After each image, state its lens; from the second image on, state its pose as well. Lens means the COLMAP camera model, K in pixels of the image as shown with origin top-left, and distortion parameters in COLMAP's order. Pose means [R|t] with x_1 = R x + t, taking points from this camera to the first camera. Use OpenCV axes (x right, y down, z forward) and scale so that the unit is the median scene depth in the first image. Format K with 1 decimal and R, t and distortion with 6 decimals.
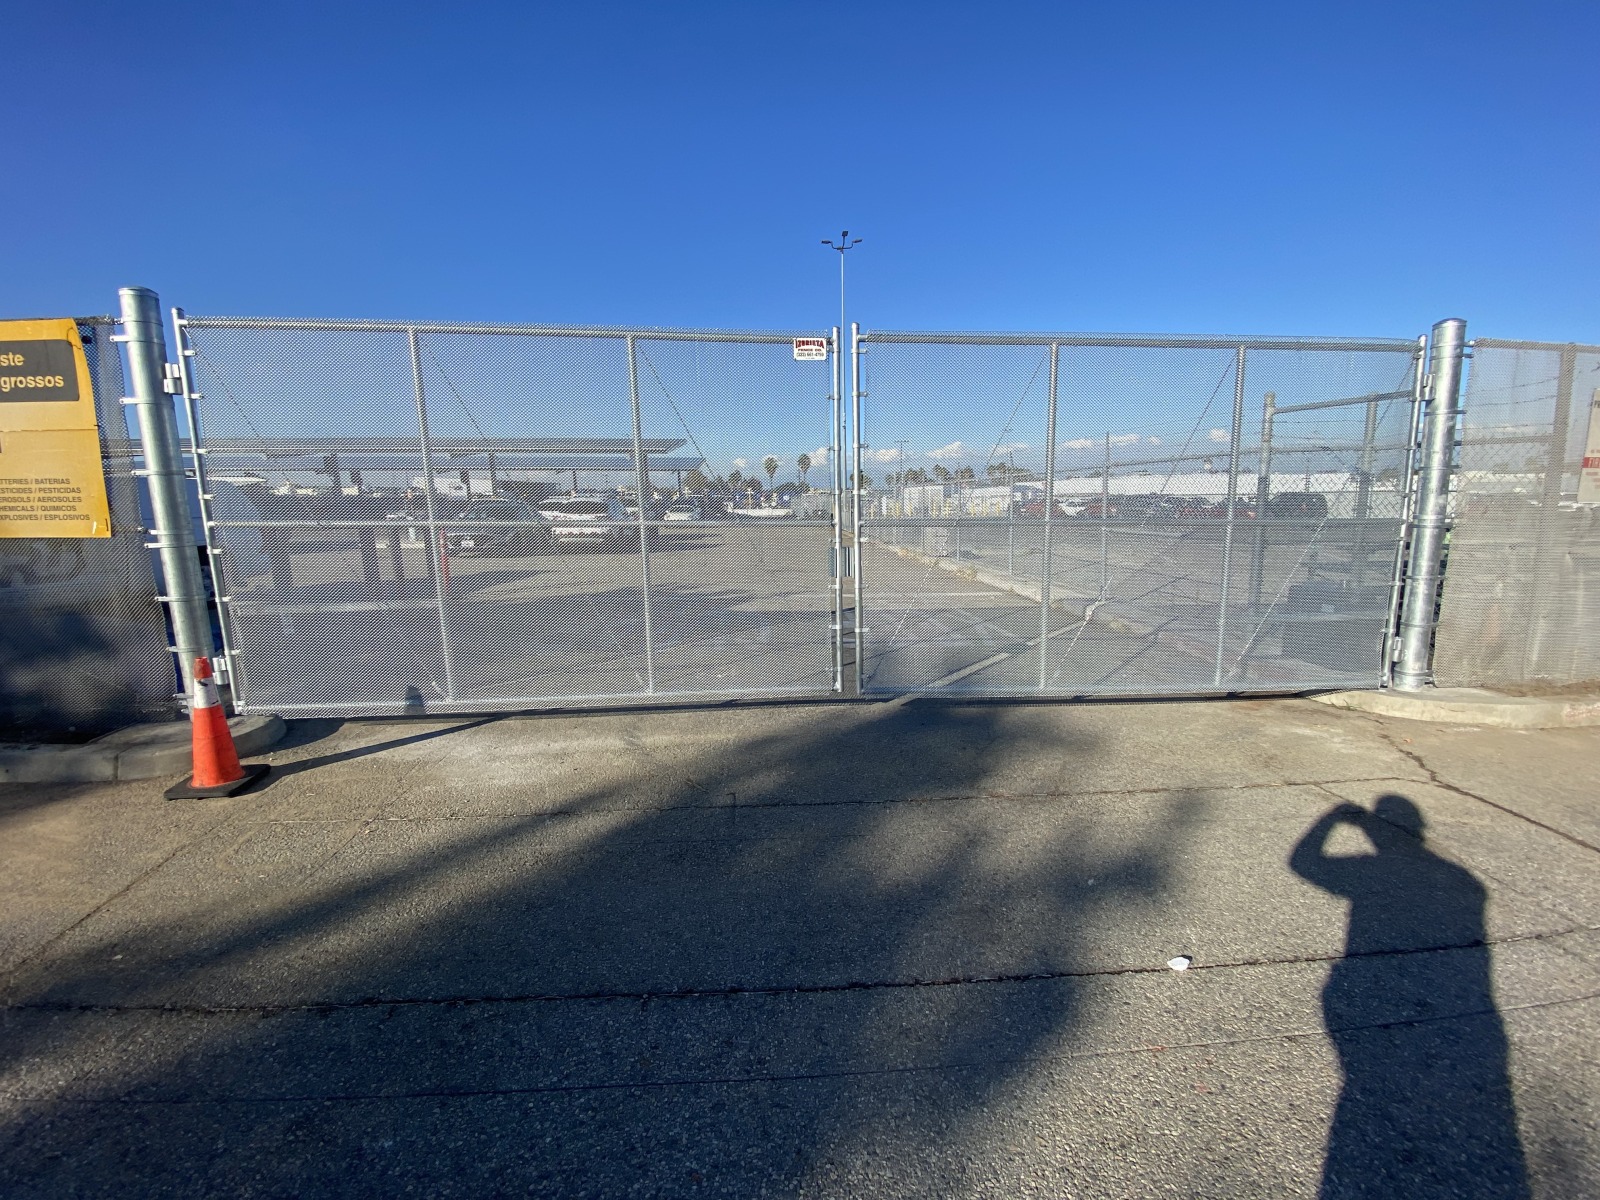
lens RADIAL K [[647.5, 0, 797.7], [0, 647.5, 597.0], [0, 0, 1]] dist [0.014130, -0.017470]
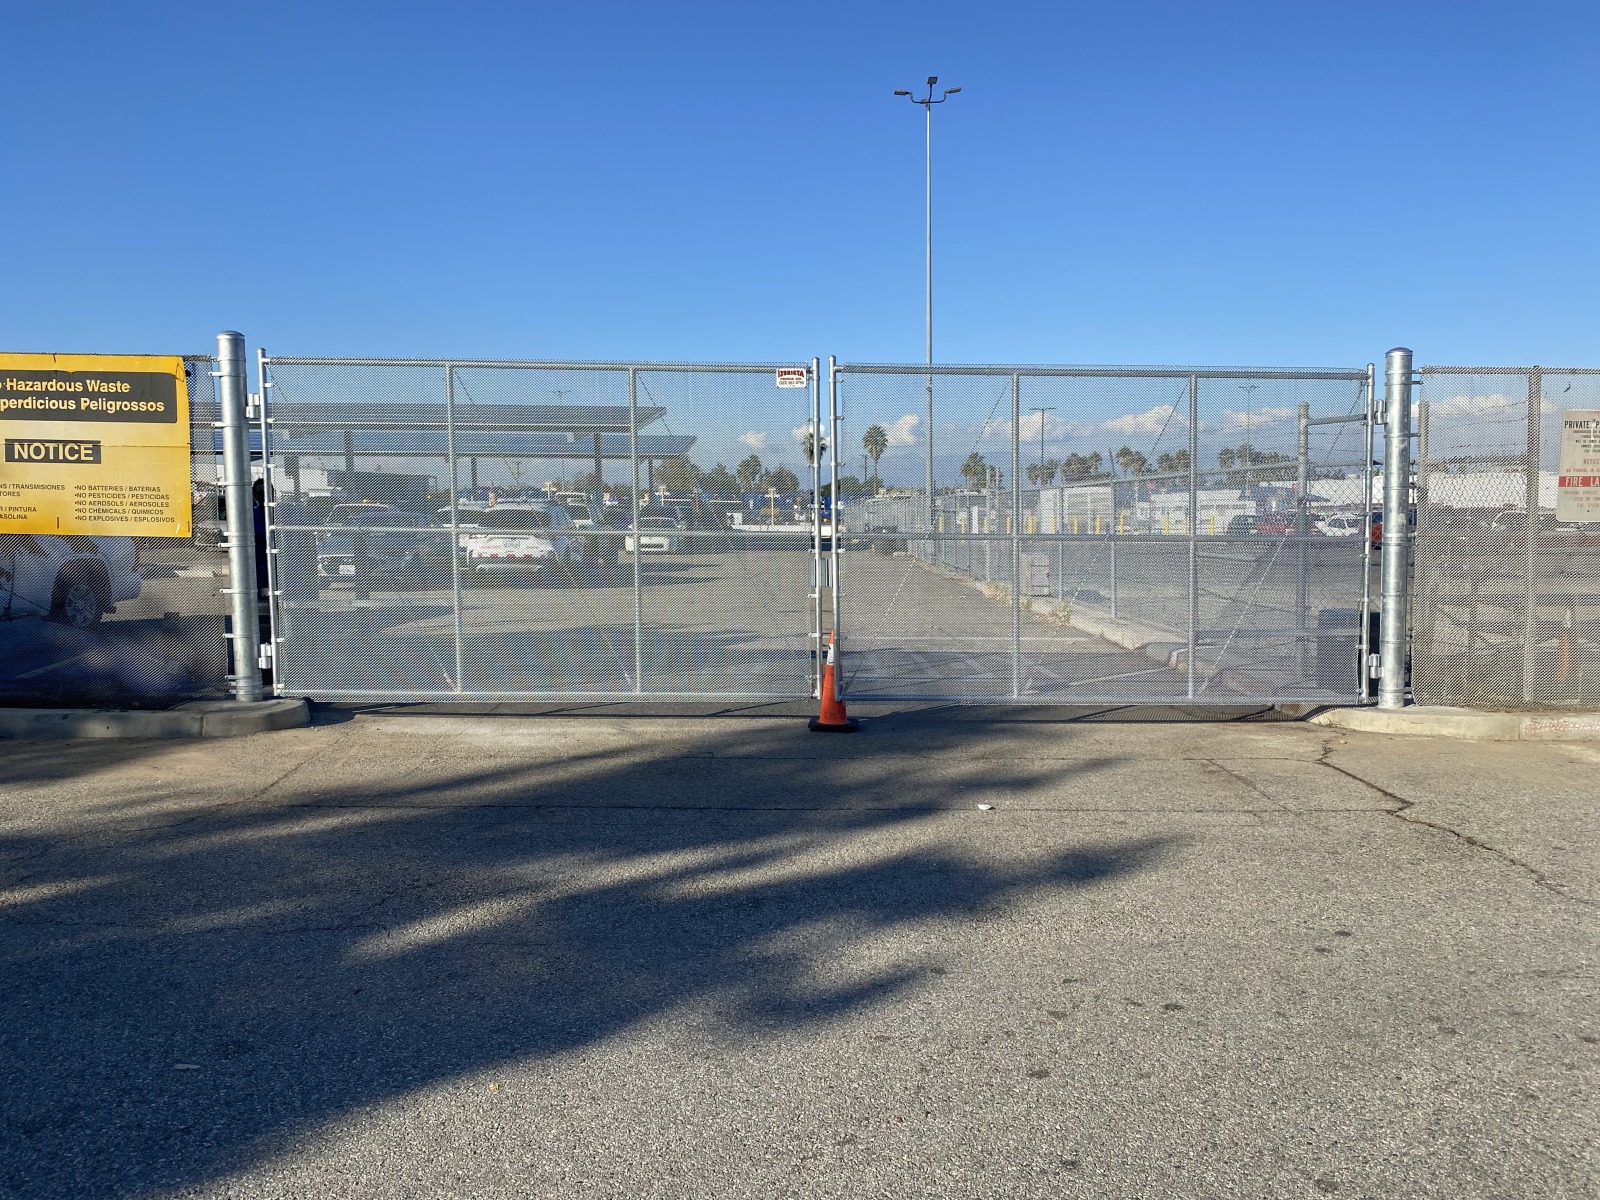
lens RADIAL K [[1219.8, 0, 800.0], [0, 1219.8, 600.0], [0, 0, 1]] dist [0.003995, 0.000018]
pose [[0.998470, 0.014583, -0.053339, 0.156416], [-0.018505, 0.997103, -0.073779, 0.155816], [0.052109, 0.074653, 0.995847, -1.088037]]
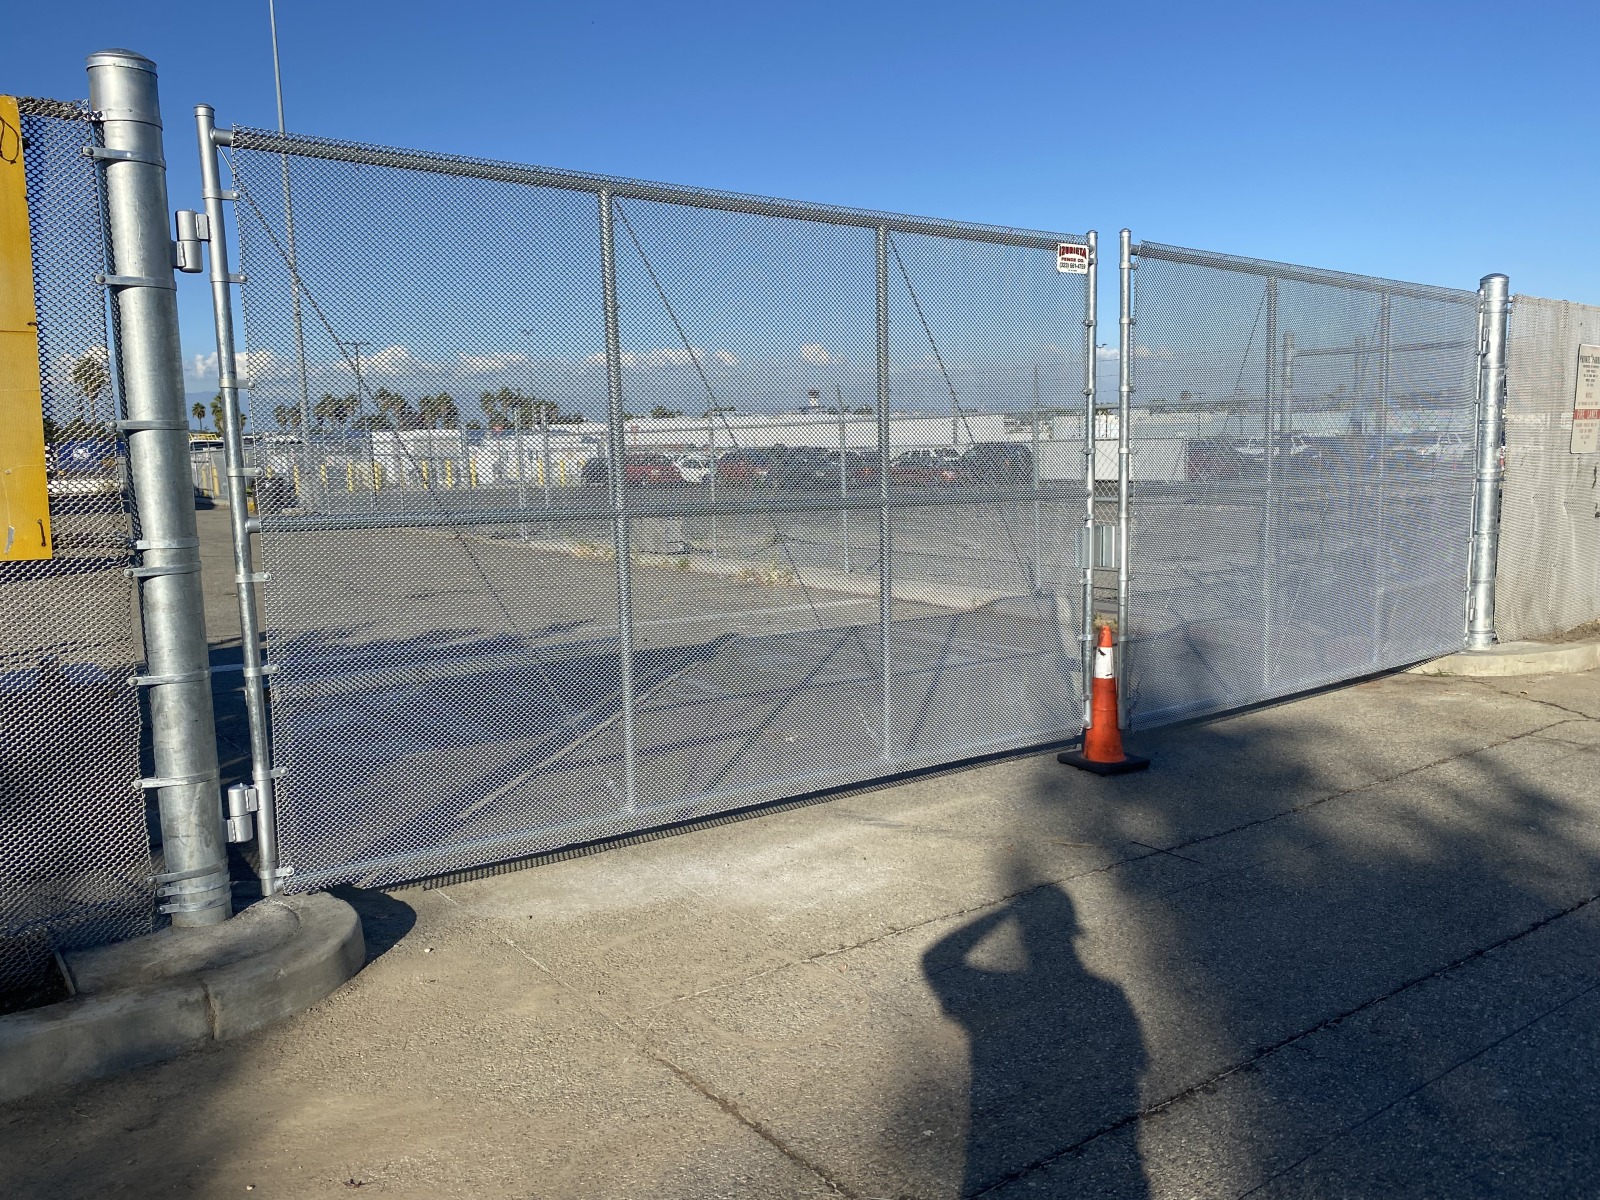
lens RADIAL K [[1219.9, 0, 809.3], [0, 1219.9, 591.1], [0, 0, 1]] dist [0.007334, -0.003404]
pose [[0.850475, -0.068132, 0.521585, -0.997719], [0.088270, 0.996001, -0.013827, -0.006856], [-0.518557, 0.057800, 0.853087, -0.053639]]
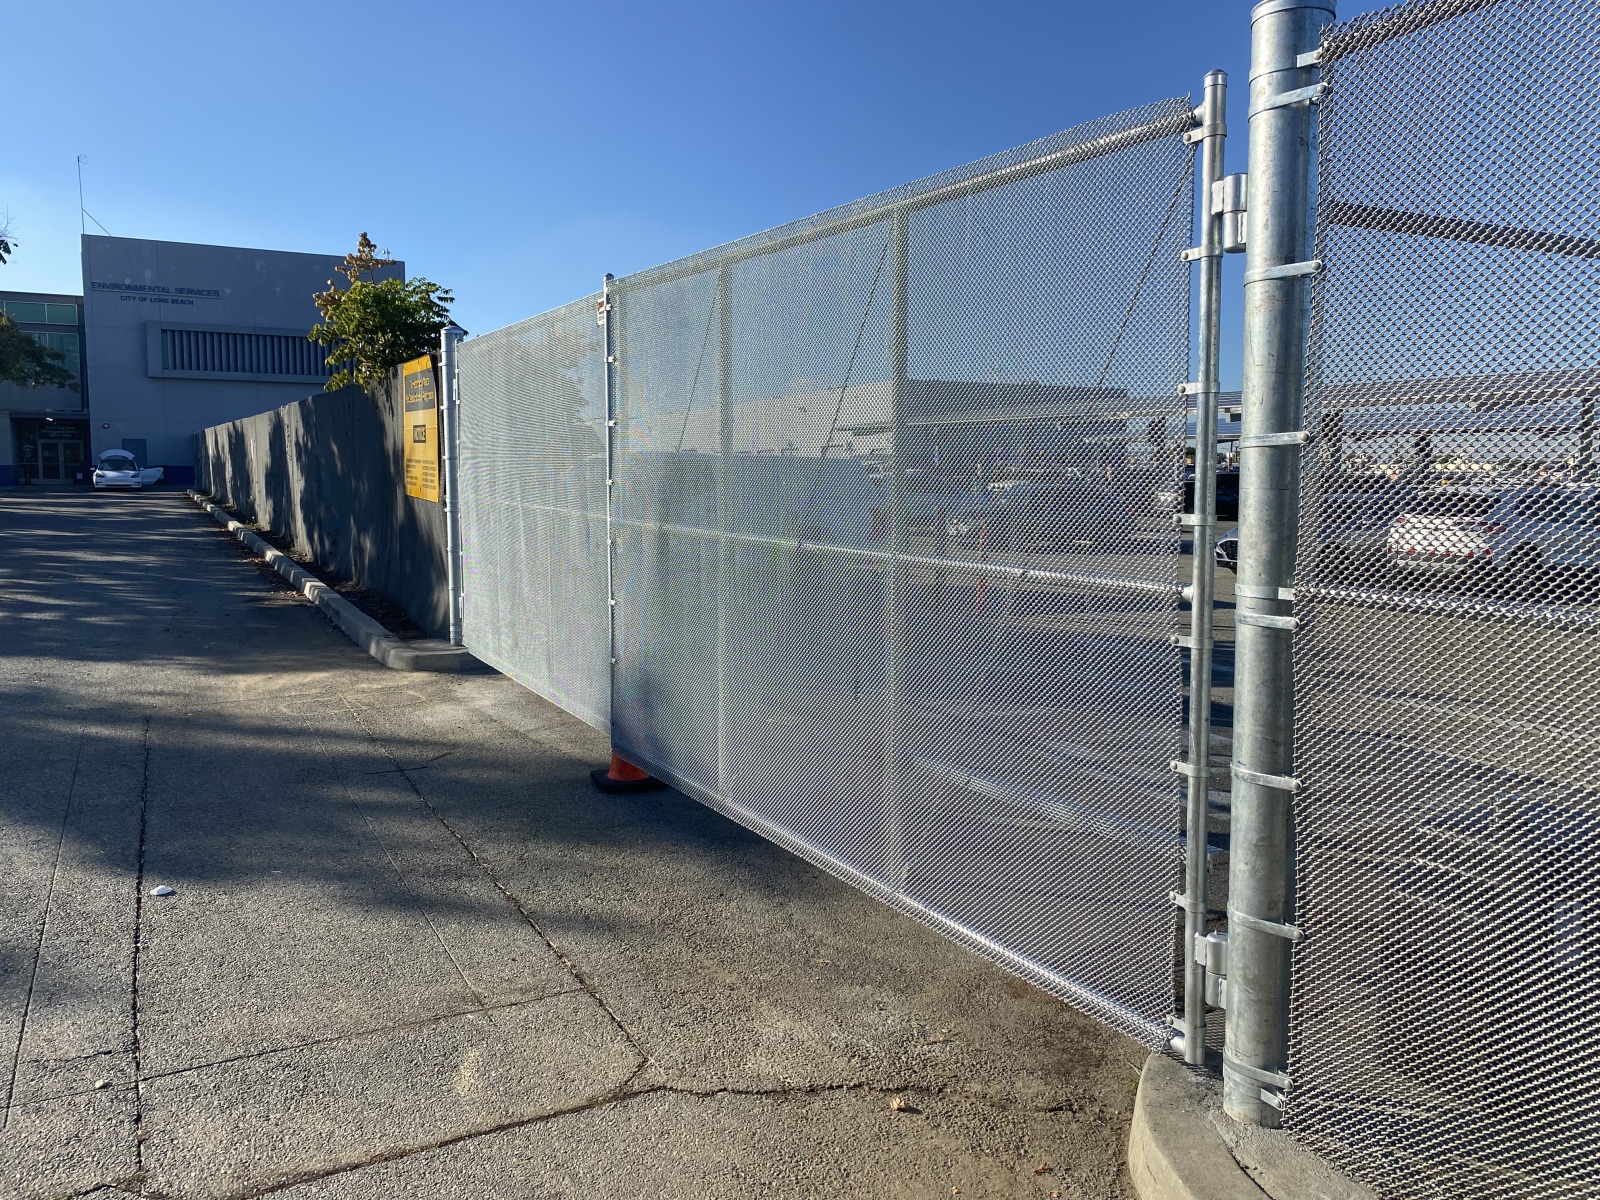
lens RADIAL K [[1219.9, 0, 809.3], [0, 1219.9, 591.1], [0, 0, 1]] dist [0.007334, -0.003404]
pose [[0.411239, 0.100655, -0.905953, 1.617688], [-0.154384, 0.987217, 0.039604, -0.125348], [0.898359, 0.123578, 0.421521, 0.588841]]
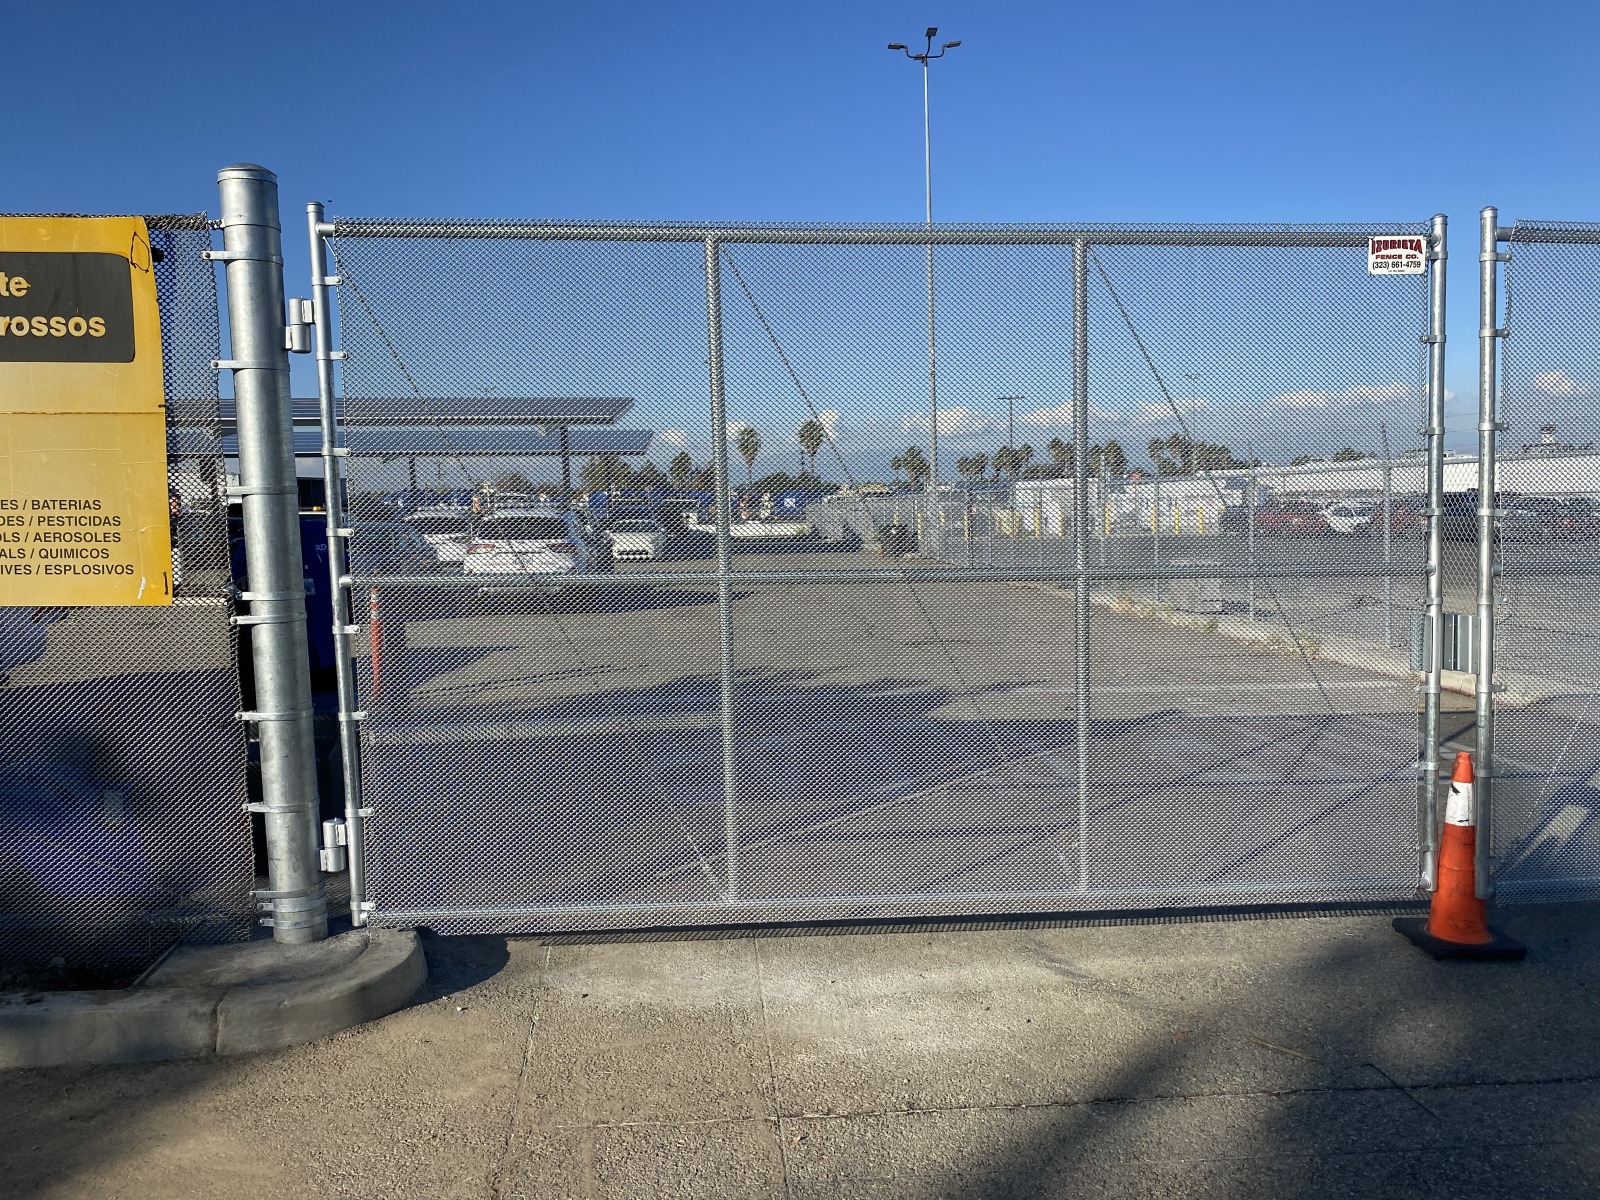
lens RADIAL K [[1219.8, 0, 803.4], [0, 1219.8, 601.3], [0, 0, 1]] dist [0.007193, -0.003728]
pose [[0.999889, -0.008749, 0.012044, -0.503391], [0.009573, 0.997493, -0.070109, -0.016577], [-0.011401, 0.070216, 0.997467, -0.051316]]
